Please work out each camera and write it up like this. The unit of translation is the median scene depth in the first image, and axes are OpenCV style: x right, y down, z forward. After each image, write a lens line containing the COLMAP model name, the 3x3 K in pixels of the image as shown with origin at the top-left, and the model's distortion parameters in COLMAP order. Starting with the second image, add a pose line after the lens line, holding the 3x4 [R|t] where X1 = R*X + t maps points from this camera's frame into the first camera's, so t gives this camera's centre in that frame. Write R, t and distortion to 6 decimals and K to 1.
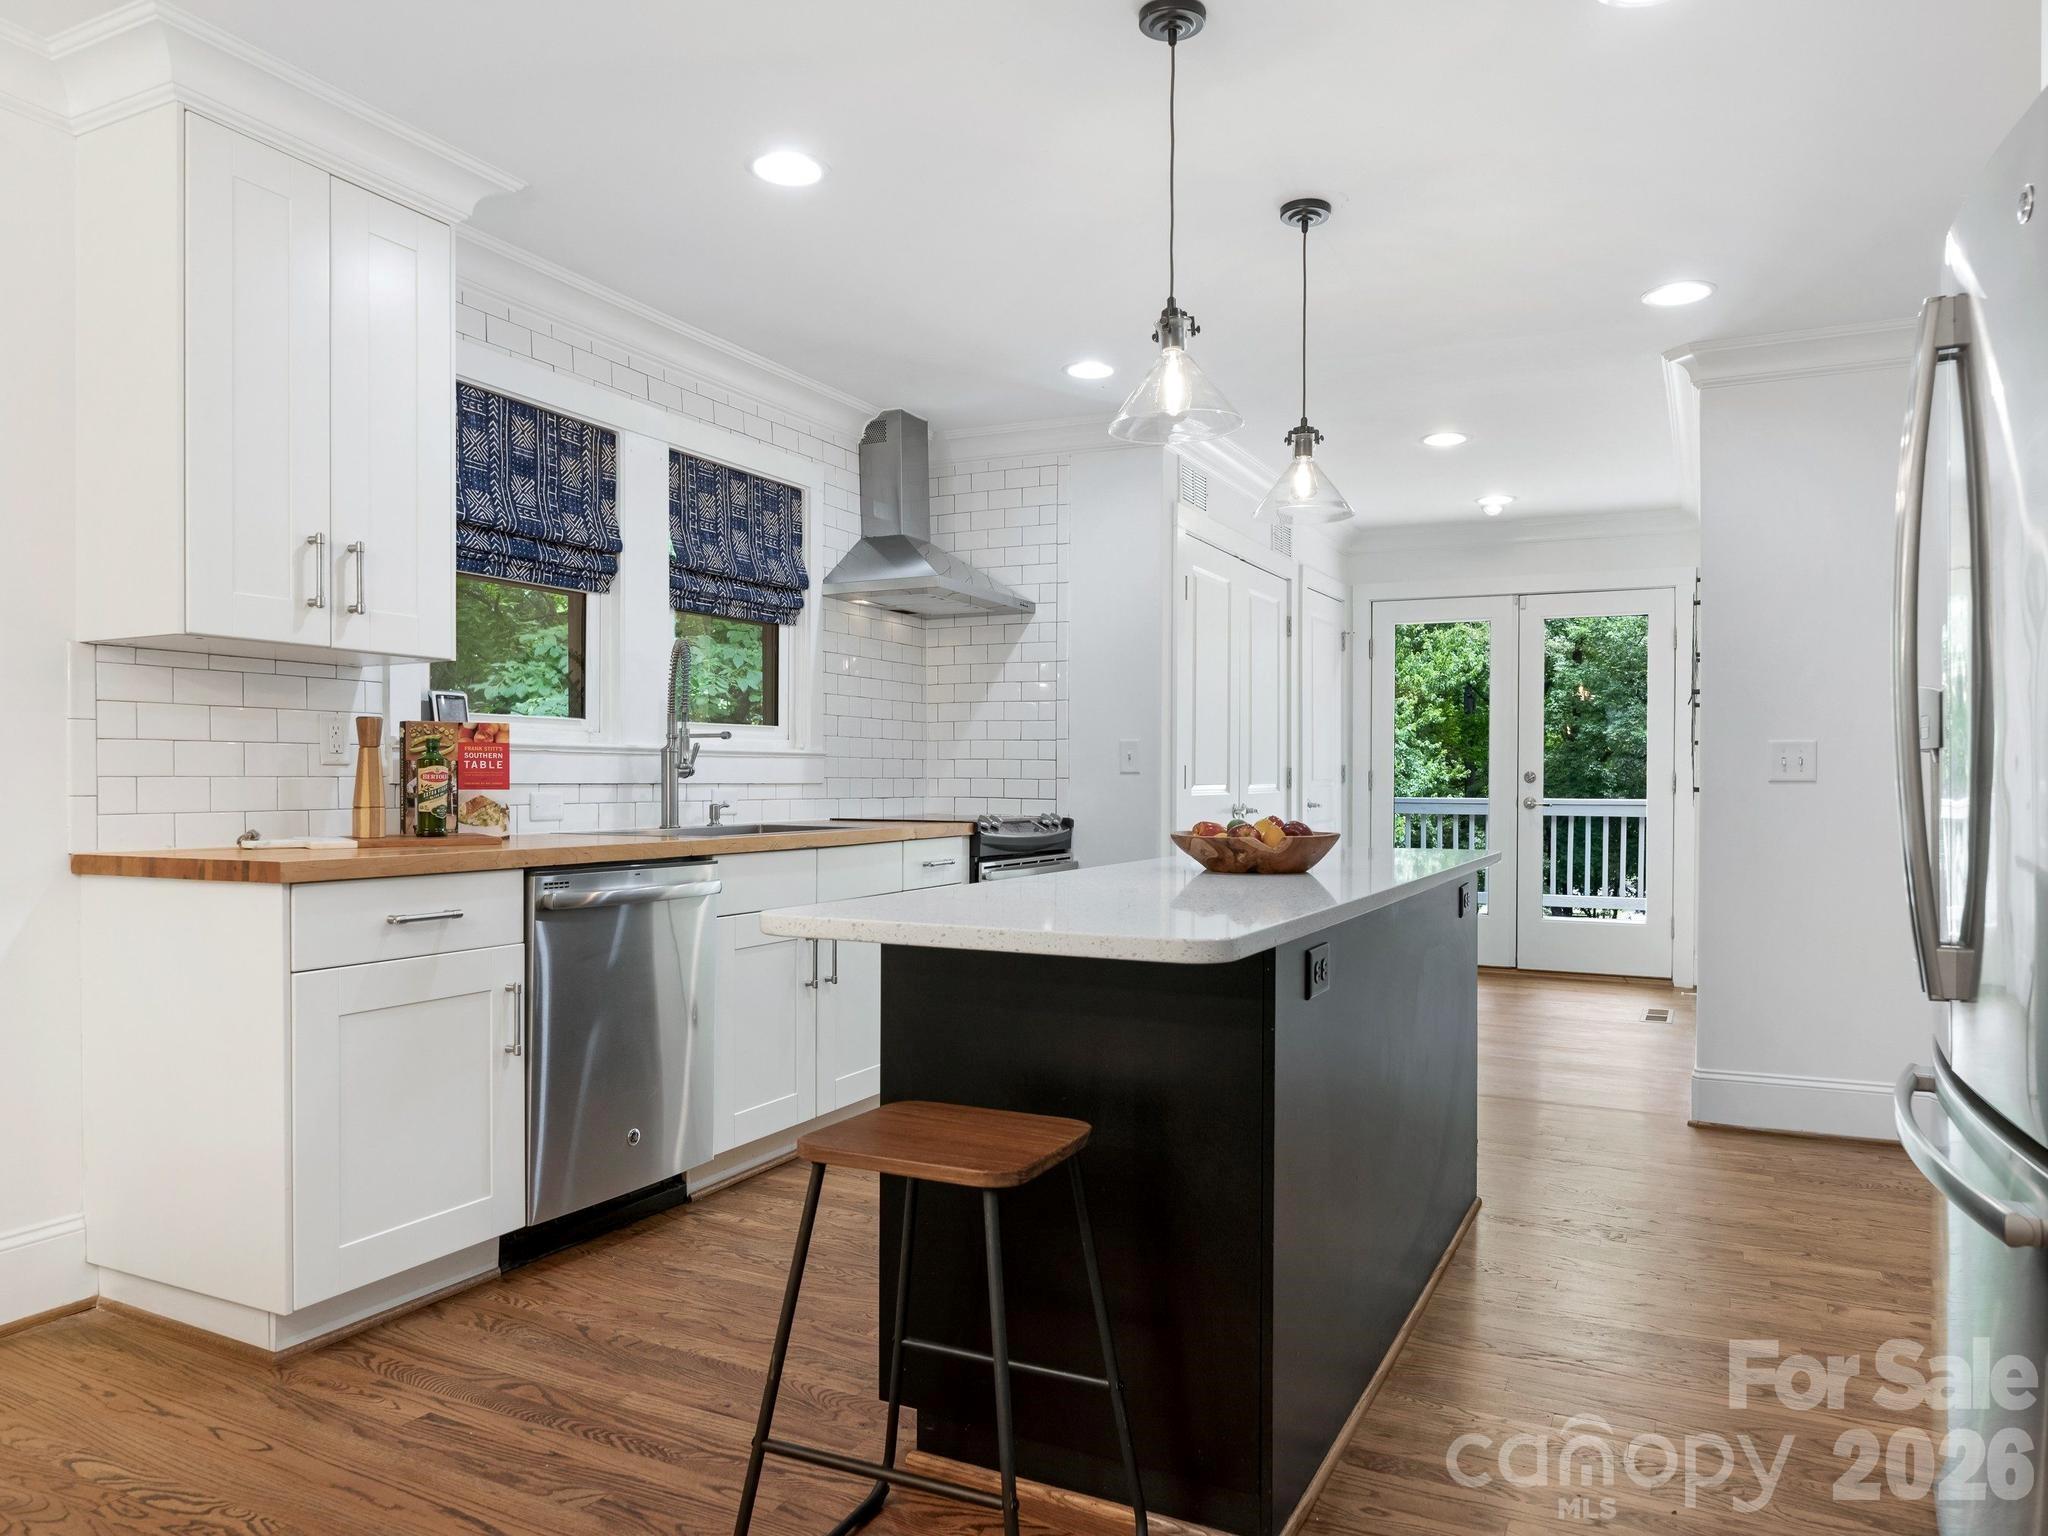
lens RADIAL K [[1402.0, 0, 1012.2], [0, 1402.0, 776.8], [0, 0, 1]] dist [-0.006476, 0.002194]
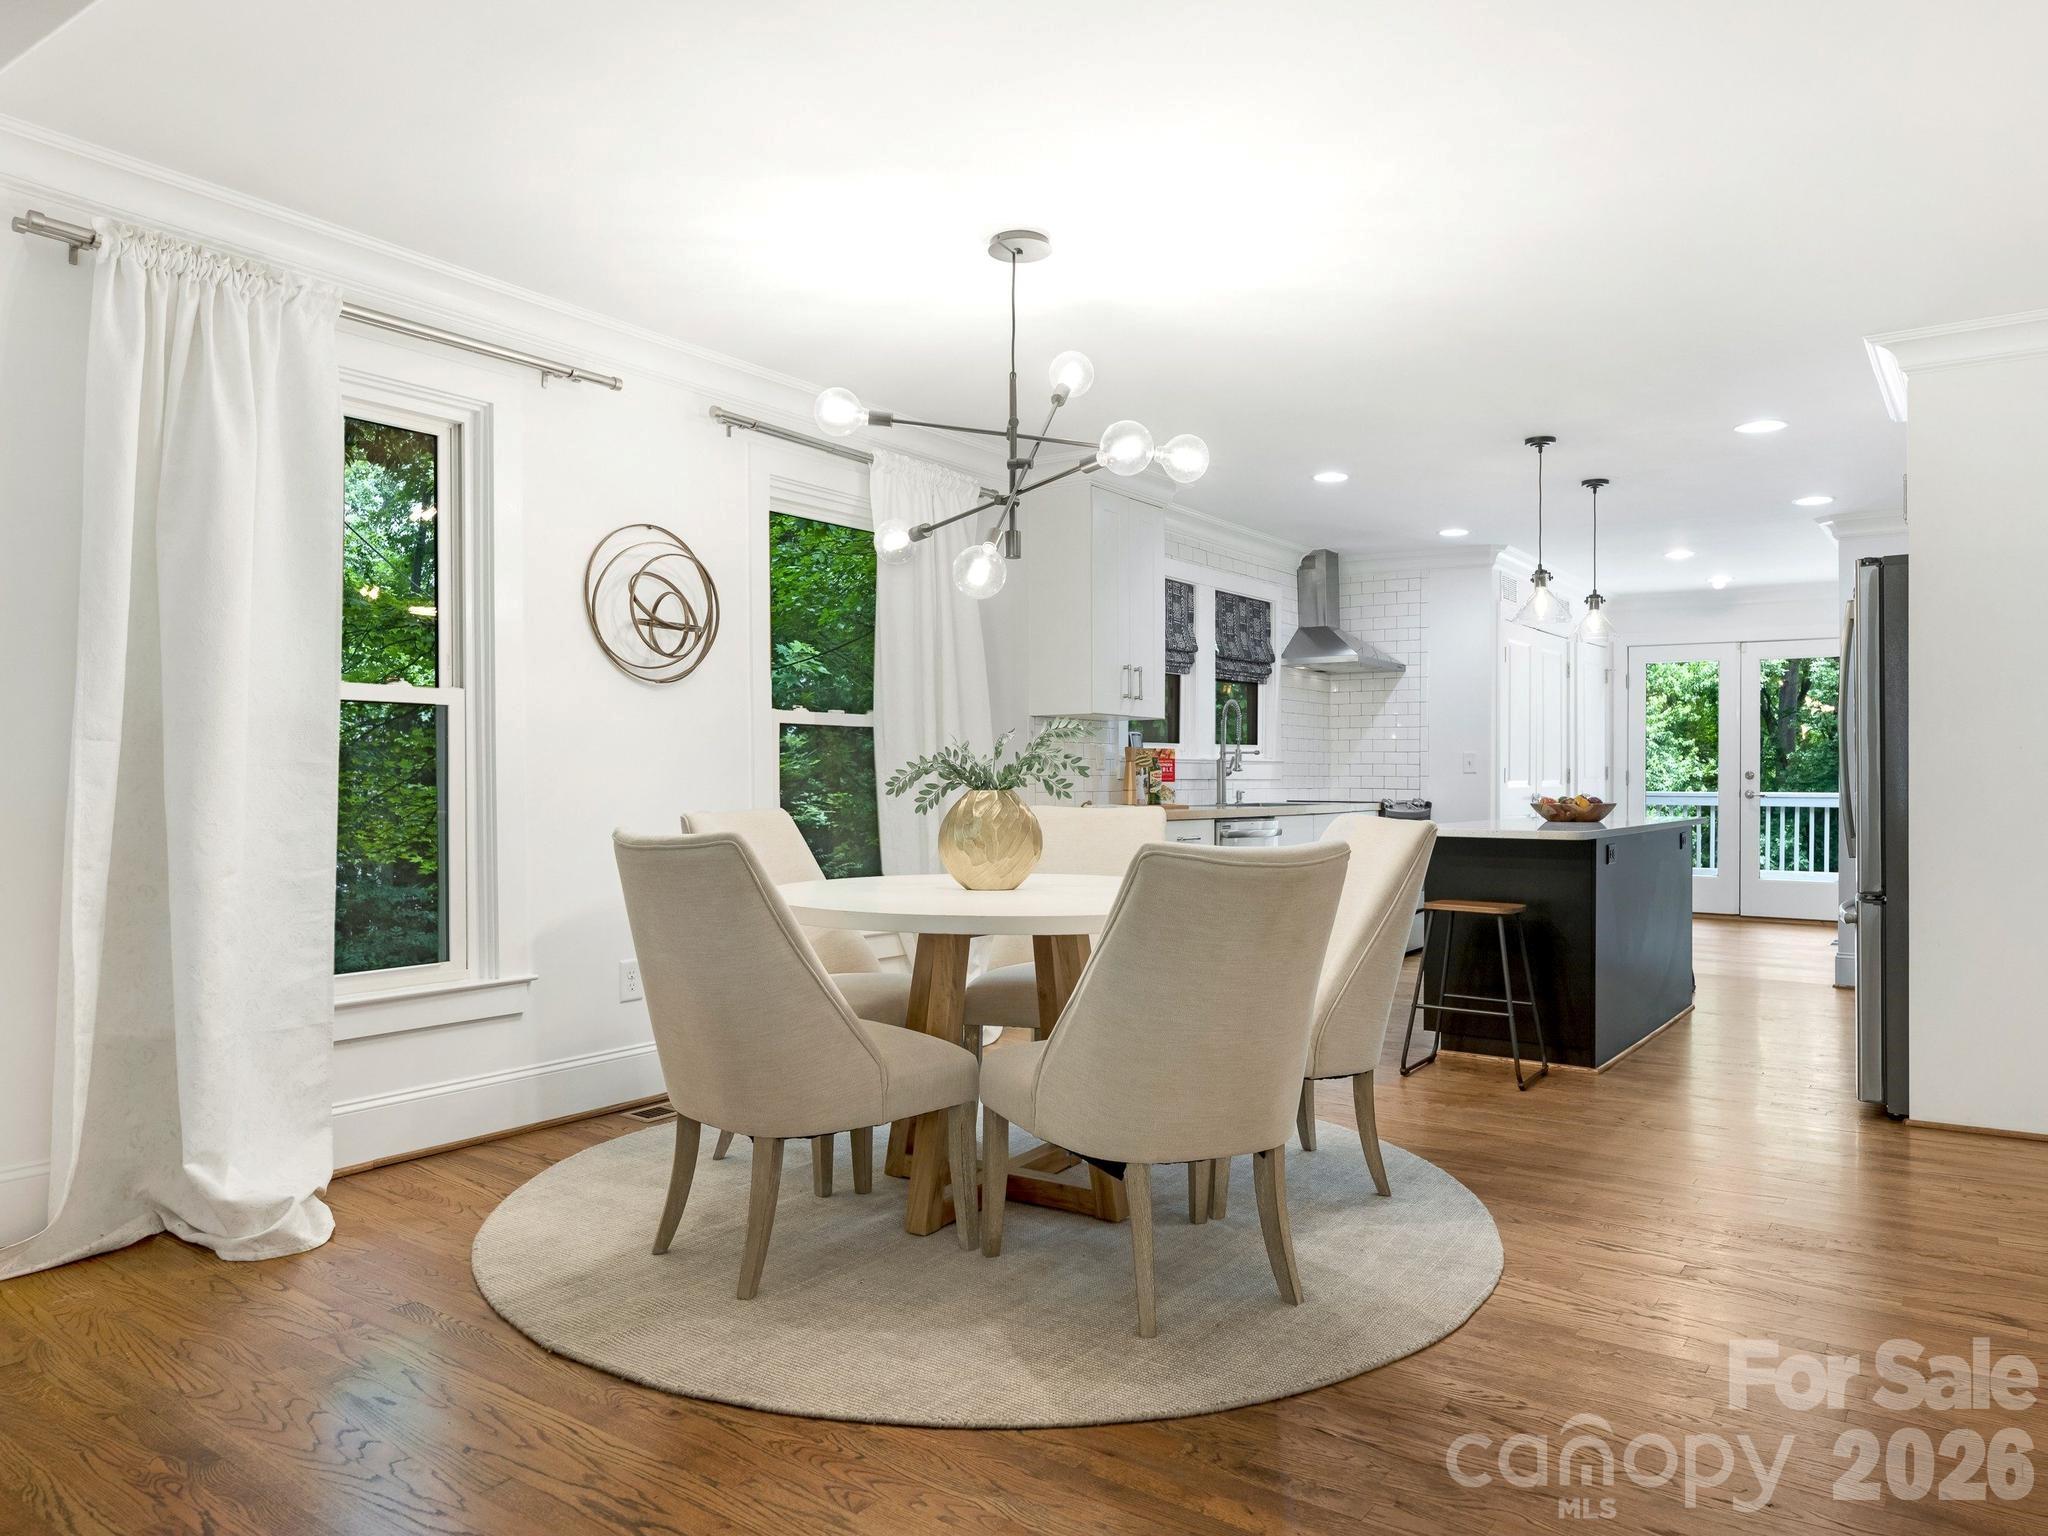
lens RADIAL K [[1402.0, 0, 1041.0], [0, 1402.0, 771.0], [0, 0, 1]] dist [-0.006476, 0.002194]
pose [[0.989859, 0.000605, -0.142051, -0.183977], [-0.000763, 0.999999, -0.001058, -0.003140], [0.142050, 0.001156, 0.989859, -0.687367]]
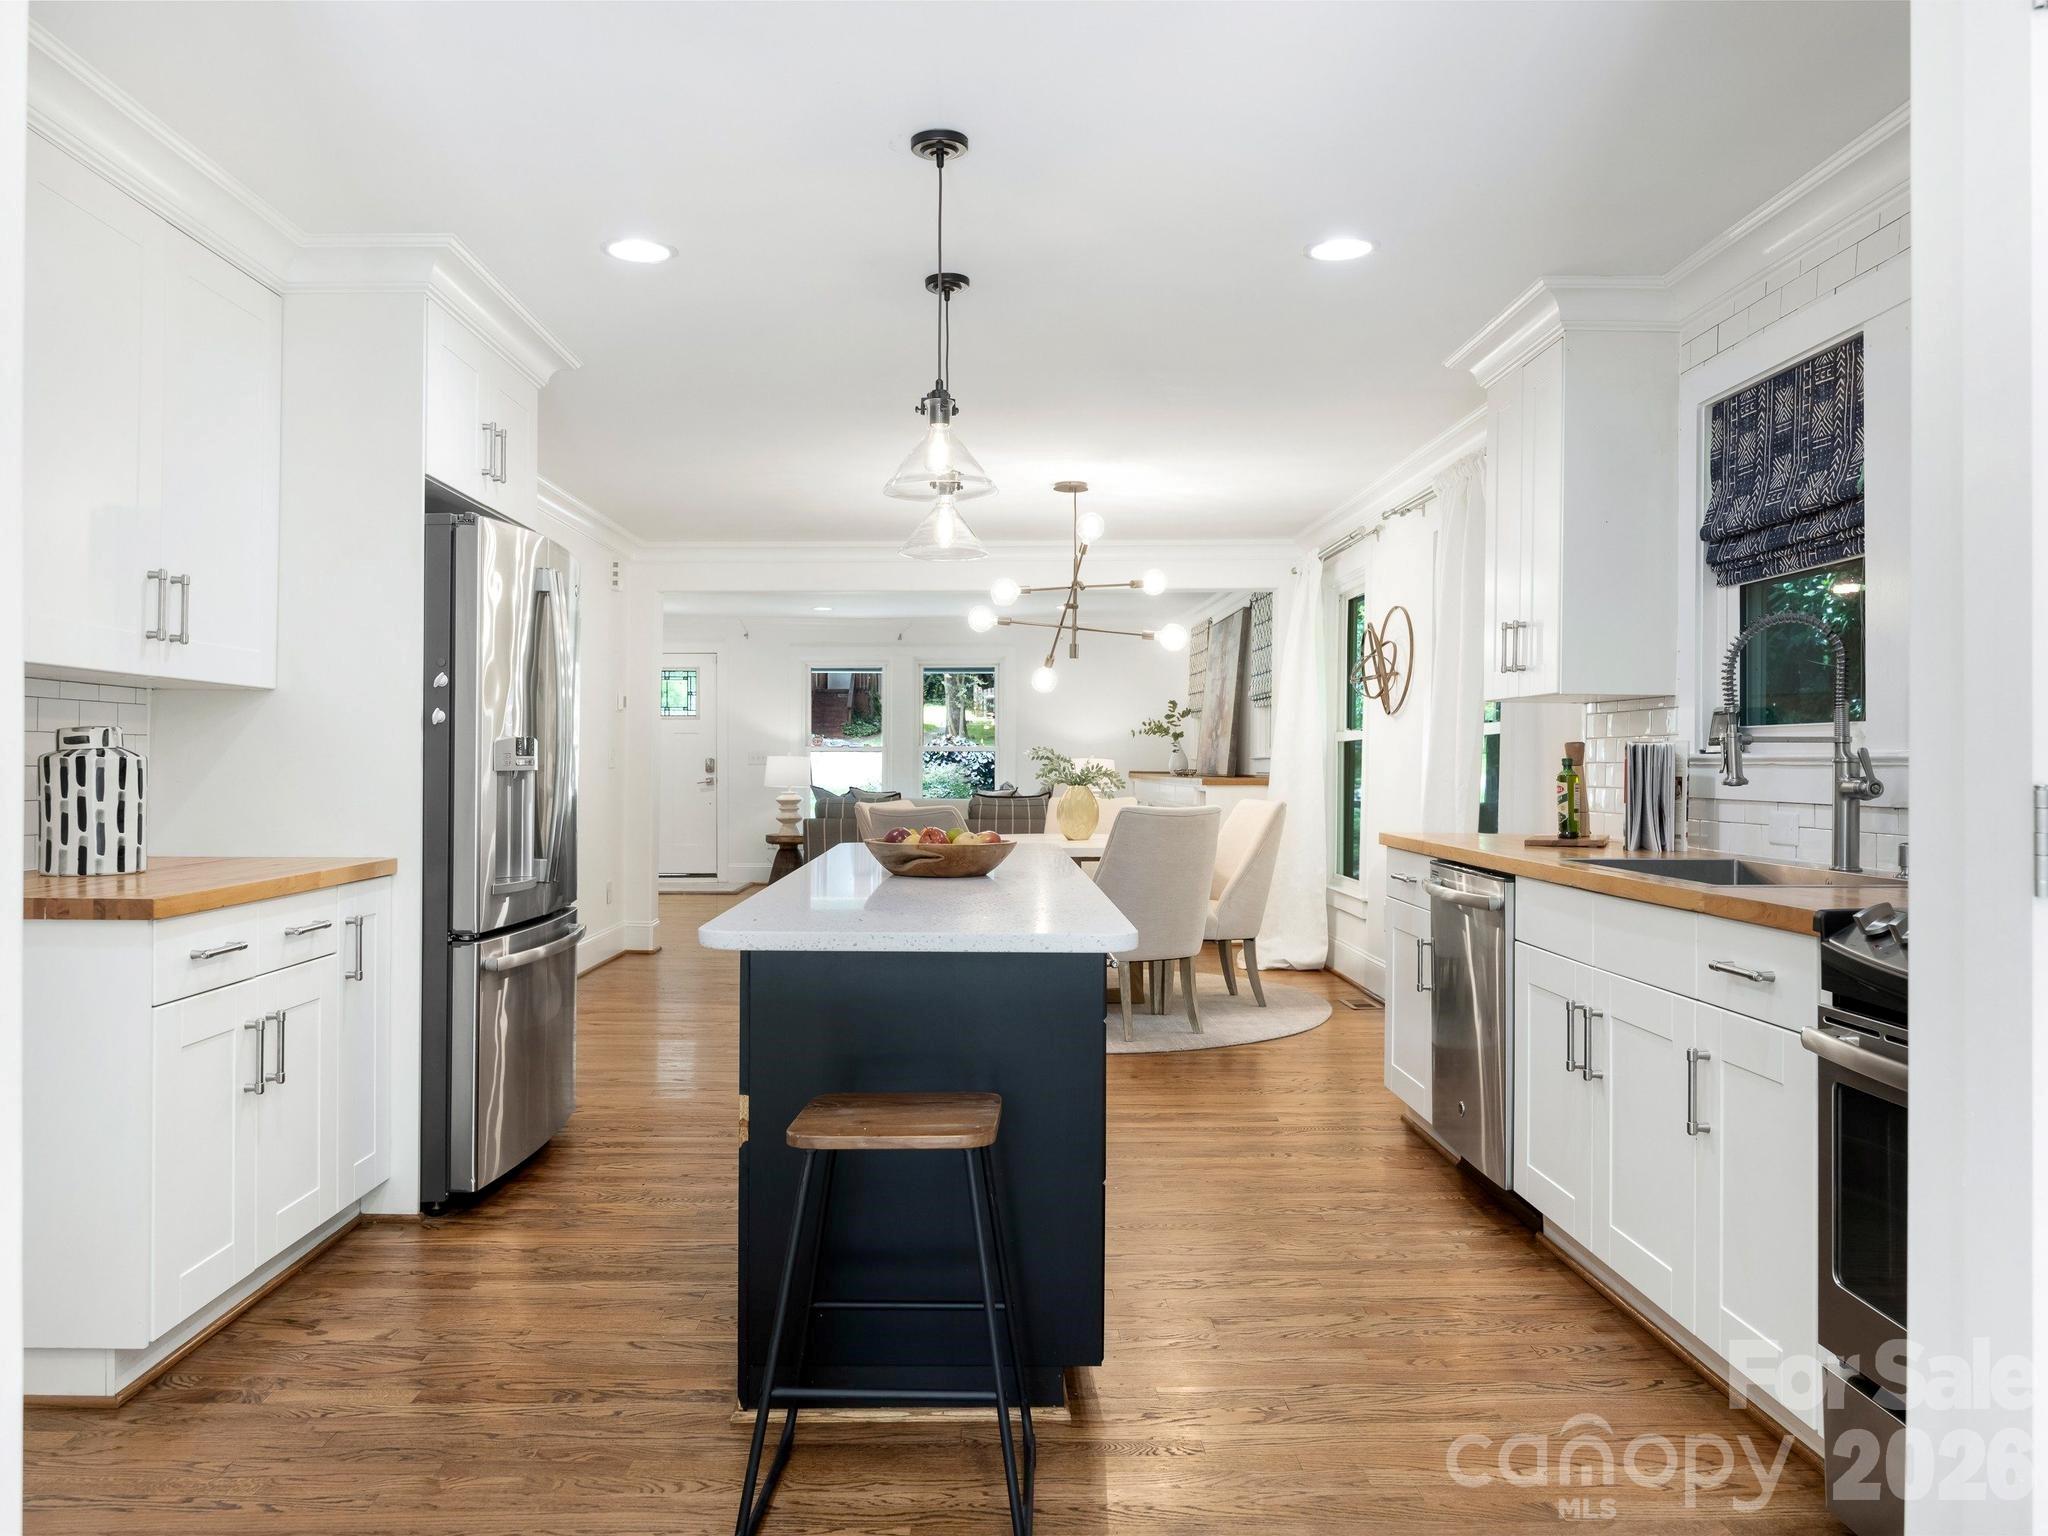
lens RADIAL K [[1330.5, 0, 1017.4], [0, 1330.5, 762.9], [0, 0, 1]] dist [-0.004911, -0.000480]
pose [[-0.874000, -0.002324, -0.485920, 0.372205], [-0.000102, 0.999989, -0.004599, -0.012165], [0.485926, -0.003969, -0.873991, 1.156521]]
